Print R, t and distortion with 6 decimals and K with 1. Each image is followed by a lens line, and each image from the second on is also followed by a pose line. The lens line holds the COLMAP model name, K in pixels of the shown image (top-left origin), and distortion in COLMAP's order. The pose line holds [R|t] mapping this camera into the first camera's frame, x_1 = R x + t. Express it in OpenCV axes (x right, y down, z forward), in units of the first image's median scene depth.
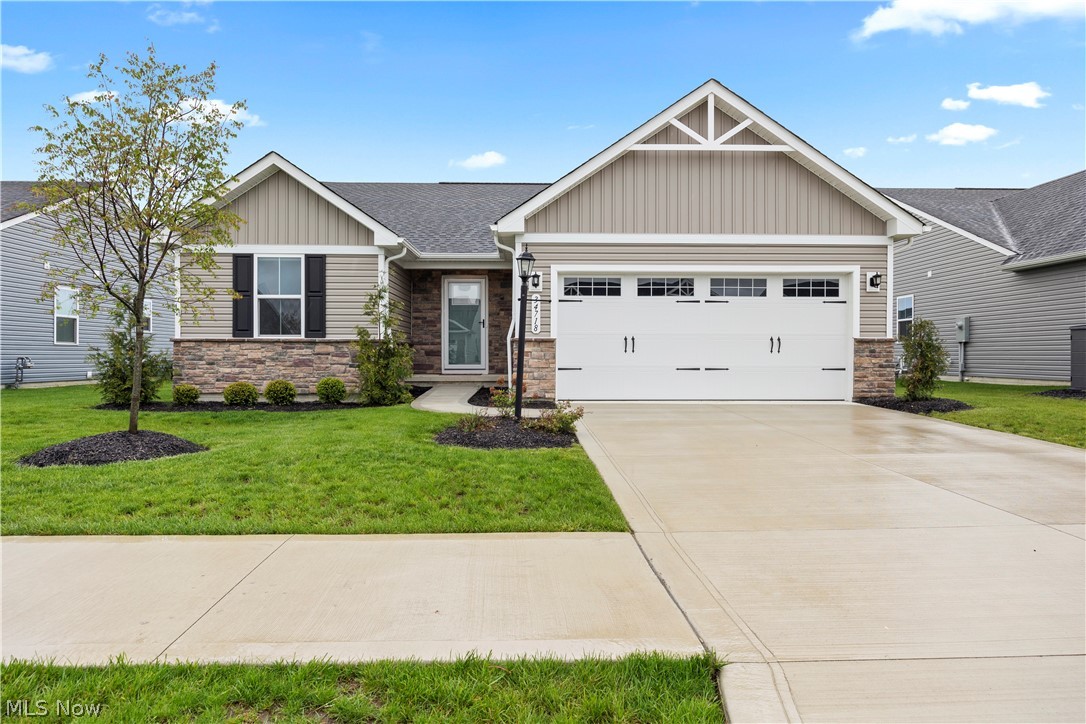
lens RADIAL K [[658.7, 0, 543.7], [0, 658.7, 357.9], [0, 0, 1]] dist [0.009784, -0.000866]
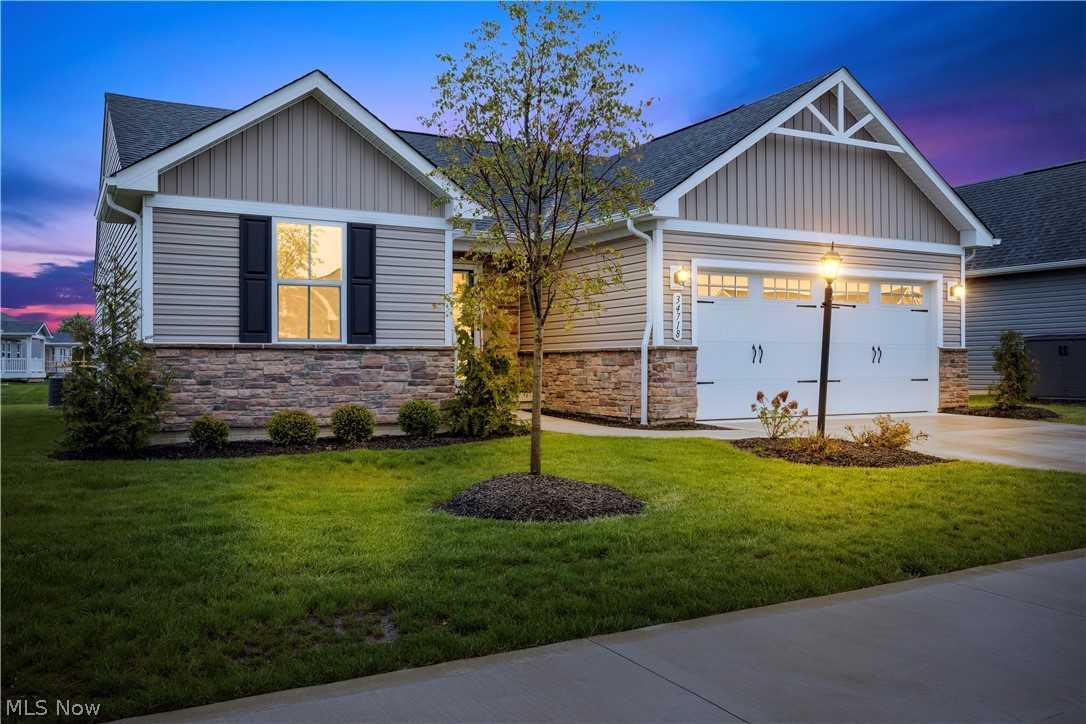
lens RADIAL K [[870.3, 0, 545.2], [0, 870.3, 357.3], [0, 0, 1]] dist [0.011921, 0.006197]
pose [[0.894256, 0.000045, 0.447555, -0.632500], [0.008457, 0.999820, -0.016998, 0.001086], [-0.447475, 0.018985, 0.894095, 0.099387]]
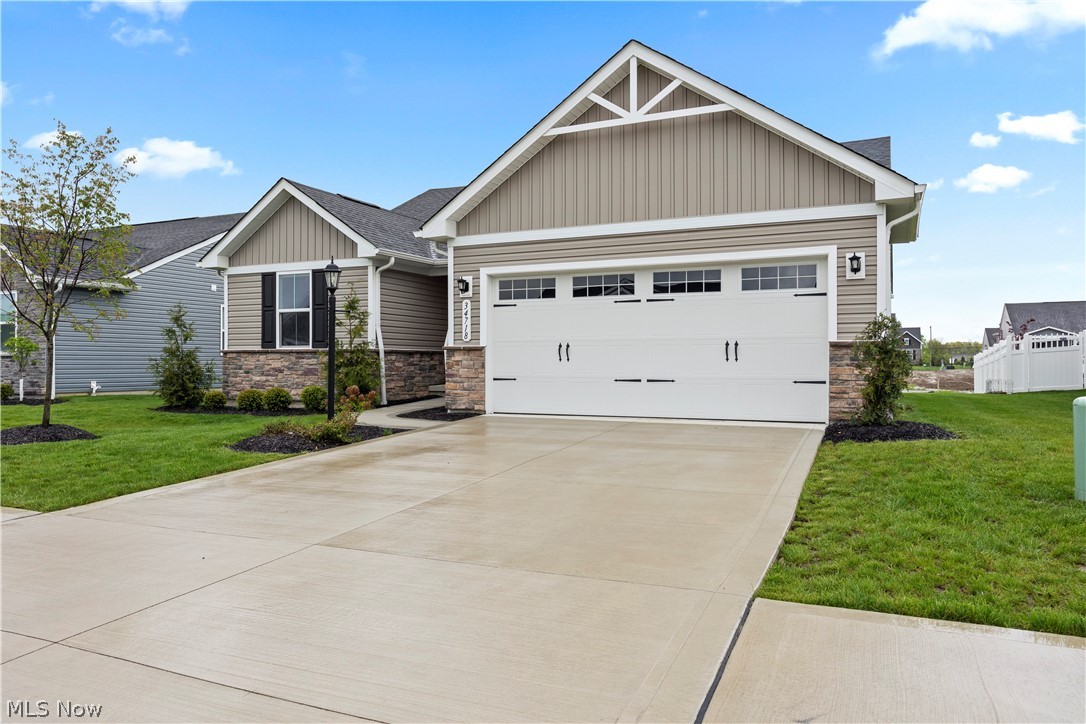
lens RADIAL K [[787.1, 0, 535.5], [0, 787.1, 361.8], [0, 0, 1]] dist [0.019454, 0.013924]
pose [[0.890066, -0.002751, -0.455822, 0.579291], [-0.000394, 0.999977, -0.006806, -0.000197], [0.455831, 0.006237, 0.890045, 0.037667]]
